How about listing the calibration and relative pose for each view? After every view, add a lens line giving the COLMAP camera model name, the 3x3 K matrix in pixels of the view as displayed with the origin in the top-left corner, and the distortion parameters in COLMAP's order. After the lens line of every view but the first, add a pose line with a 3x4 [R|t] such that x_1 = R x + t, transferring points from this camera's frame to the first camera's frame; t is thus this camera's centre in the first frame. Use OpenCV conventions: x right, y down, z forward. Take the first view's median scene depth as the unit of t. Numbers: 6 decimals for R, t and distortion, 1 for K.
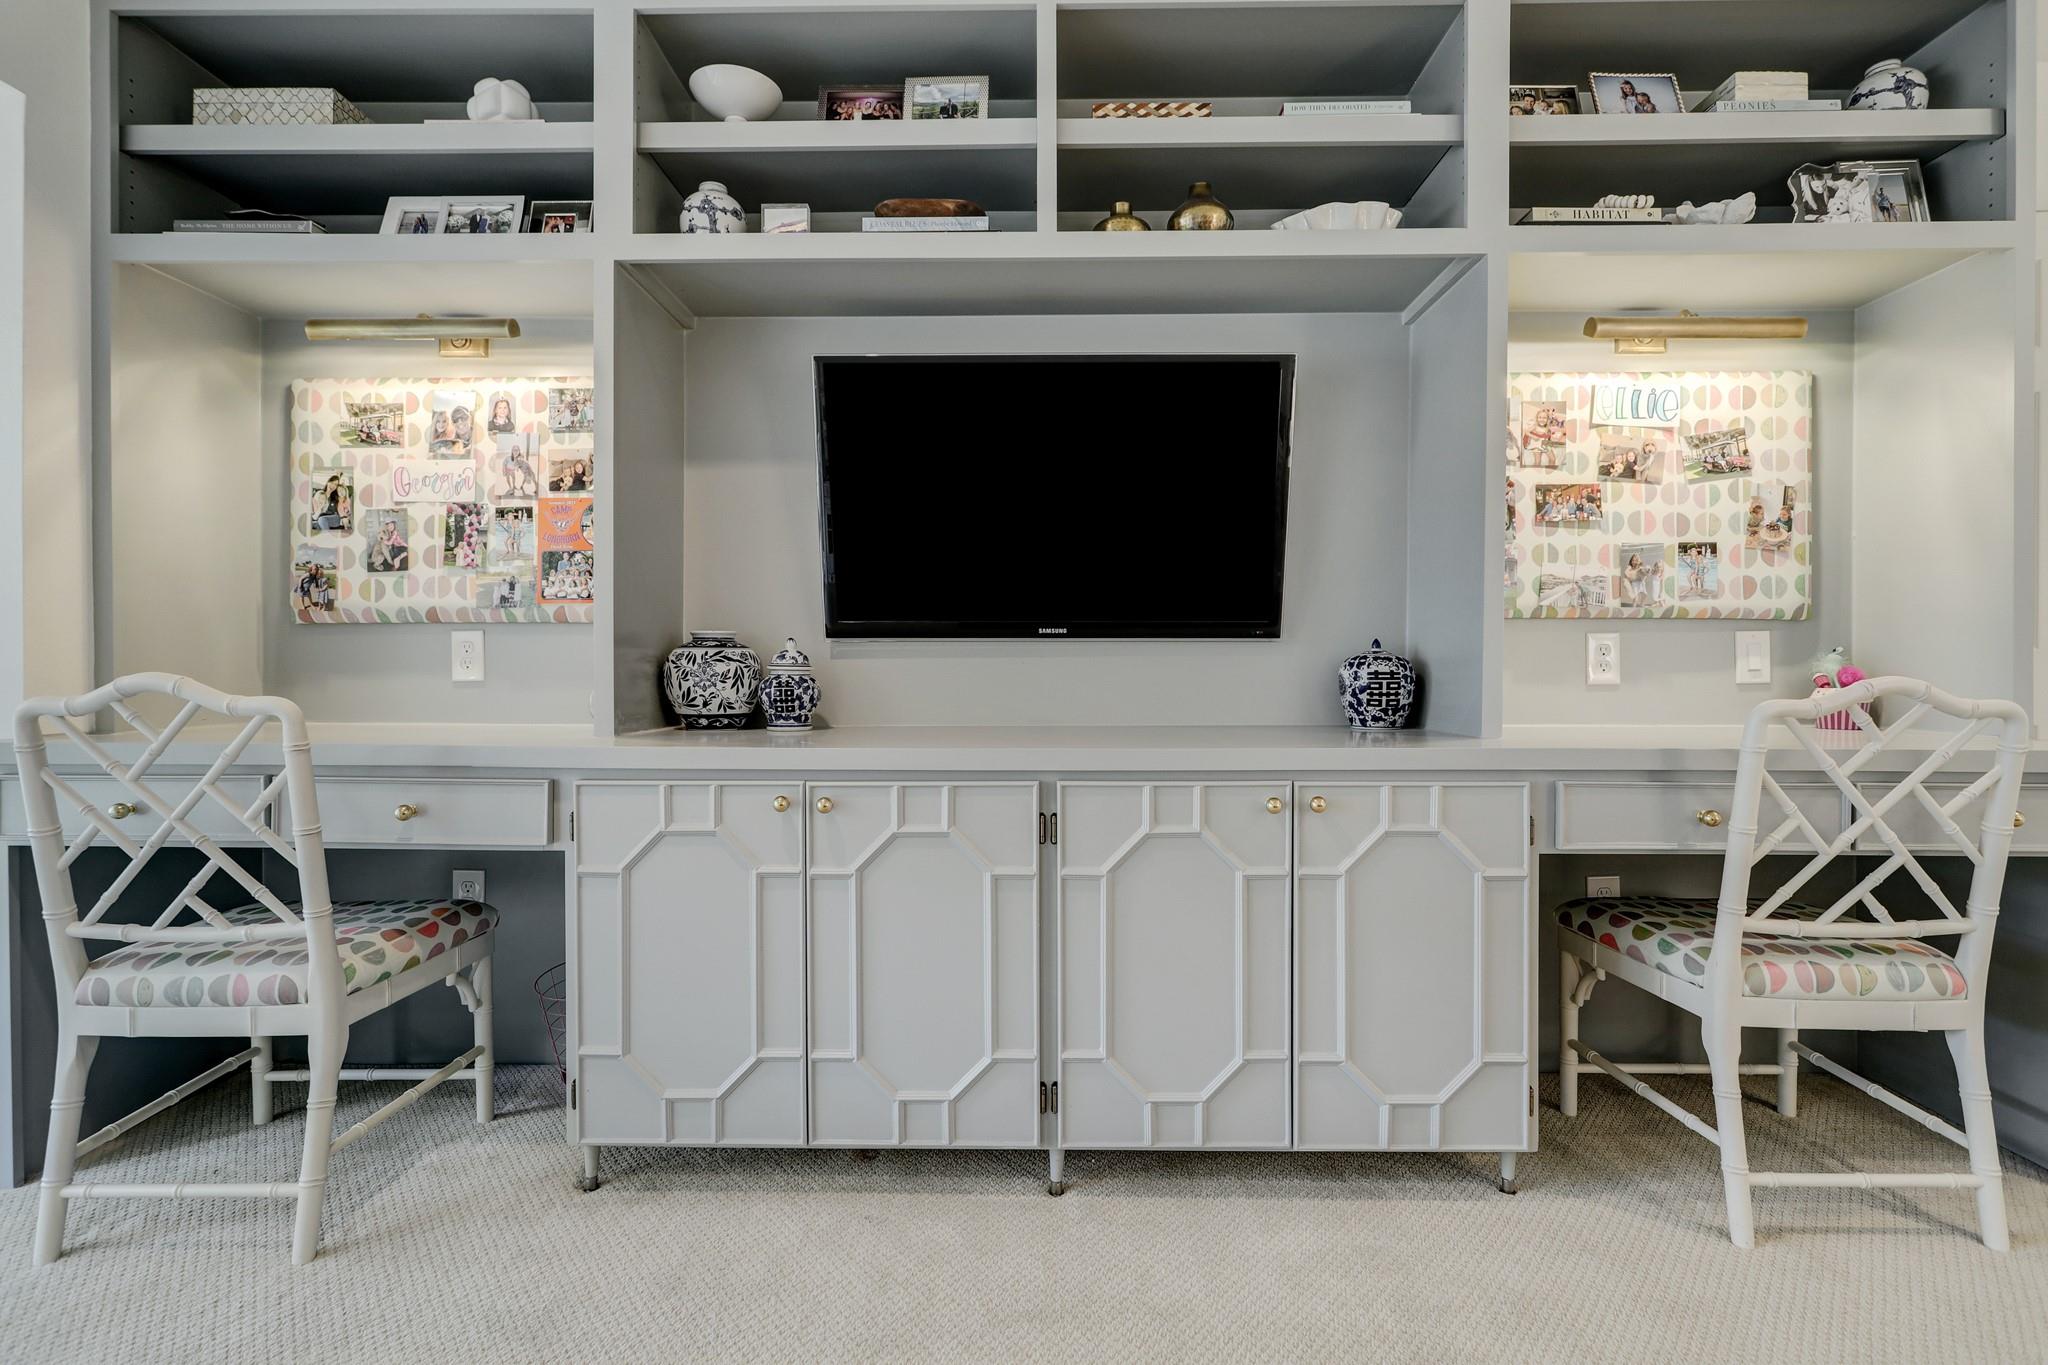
lens RADIAL K [[993.4, 0, 1029.3], [0, 993.4, 679.3], [0, 0, 1]] dist [-0.006802, 0.004196]
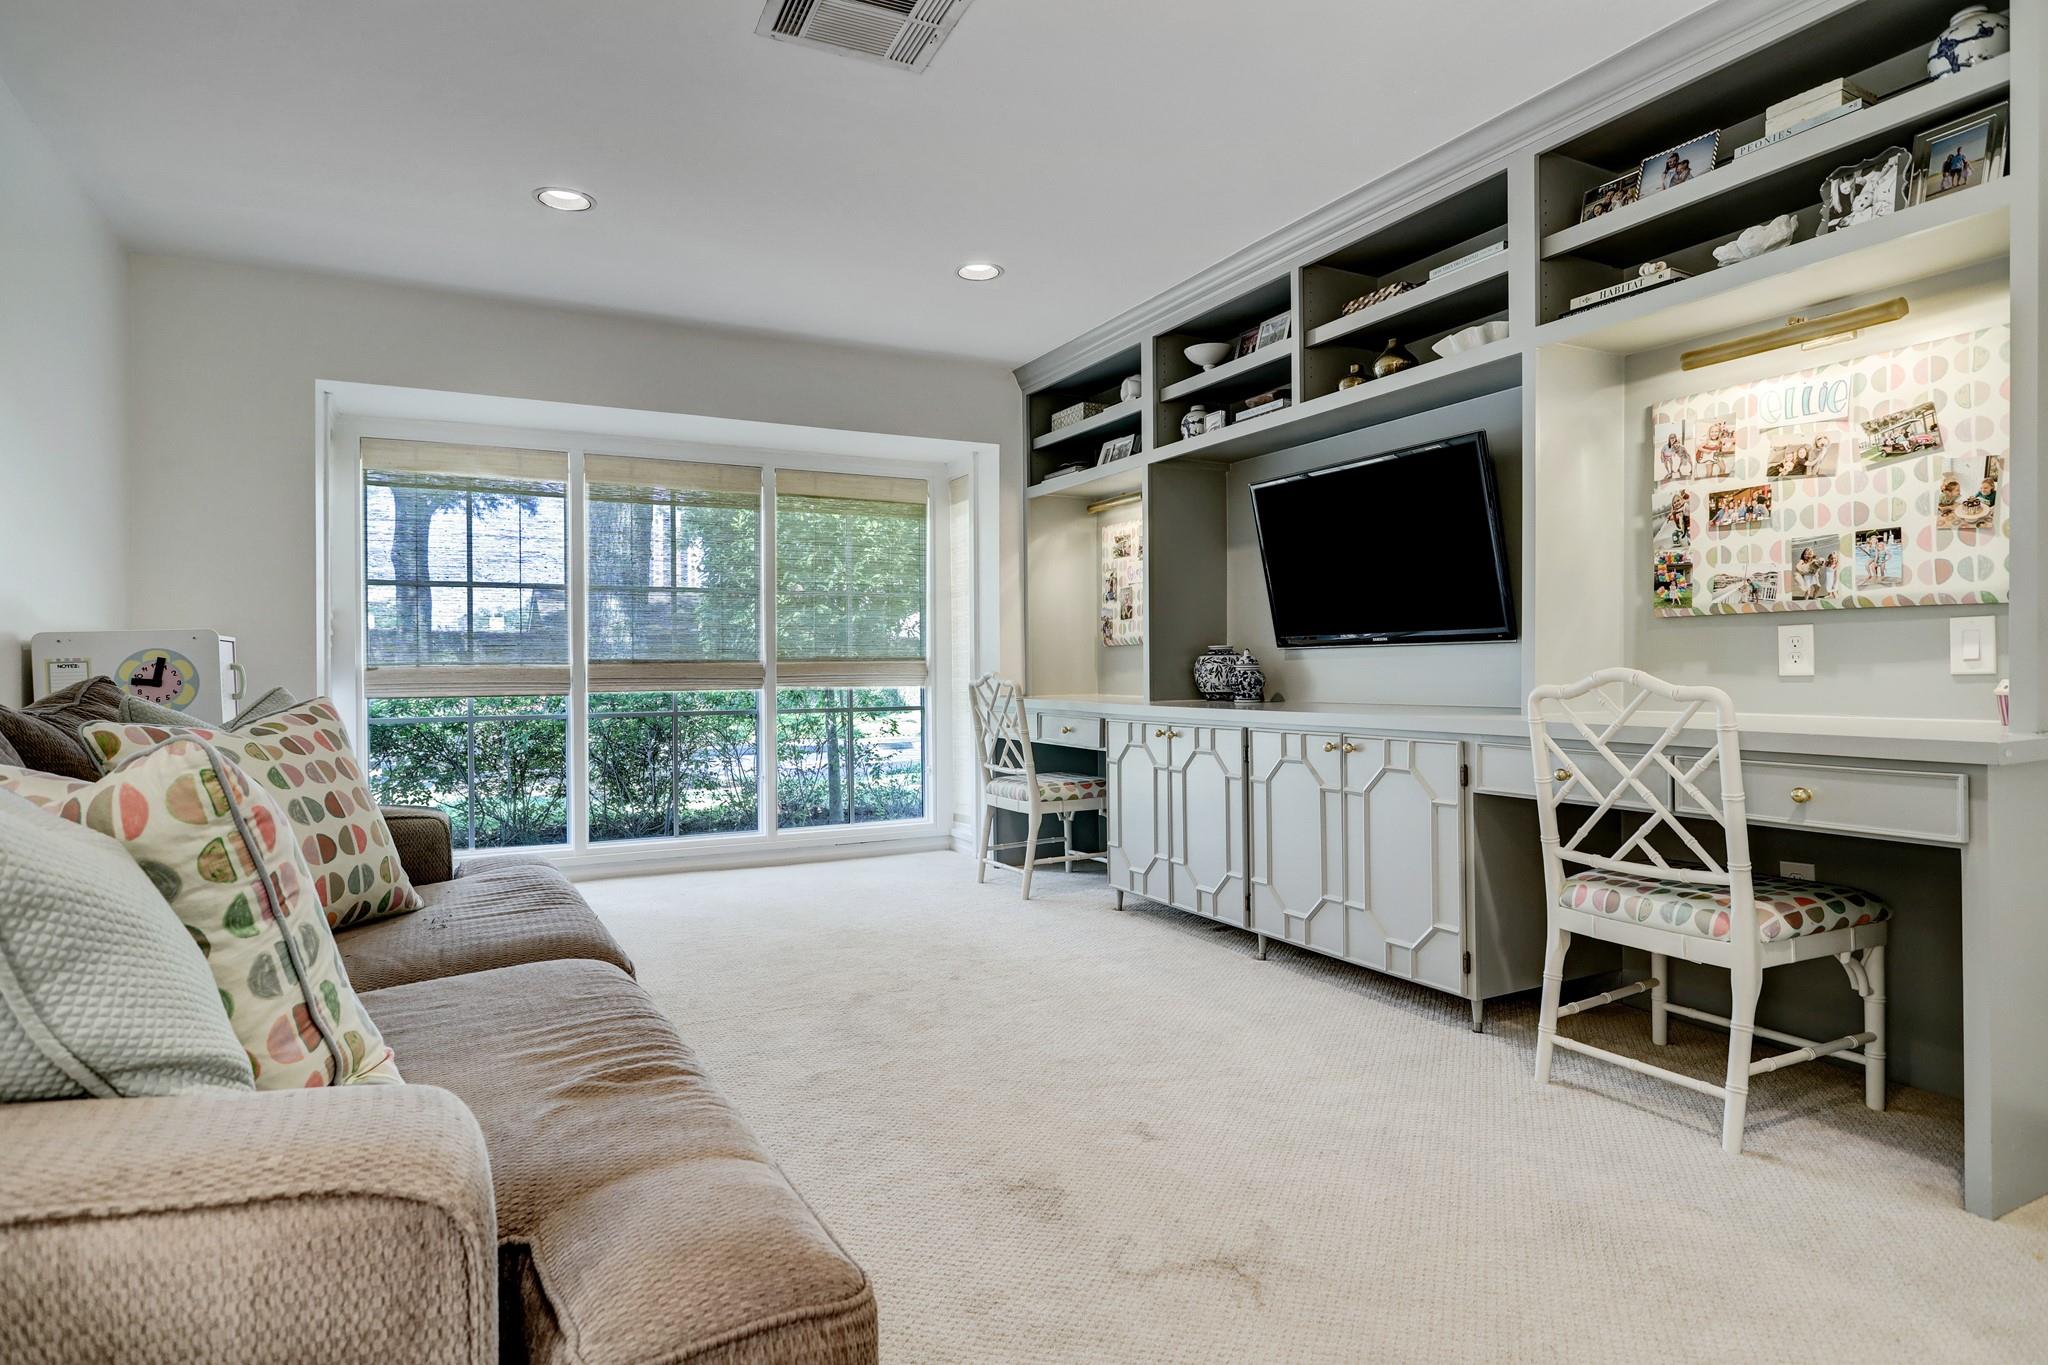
lens RADIAL K [[1117.5, 0, 1016.3], [0, 1117.5, 678.3], [0, 0, 1]] dist [-0.003902, -0.002476]
pose [[0.474744, 0.001559, -0.880123, 1.237917], [0.002597, 0.999992, 0.003172, 0.002579], [0.880120, -0.003791, 0.474736, -0.265823]]
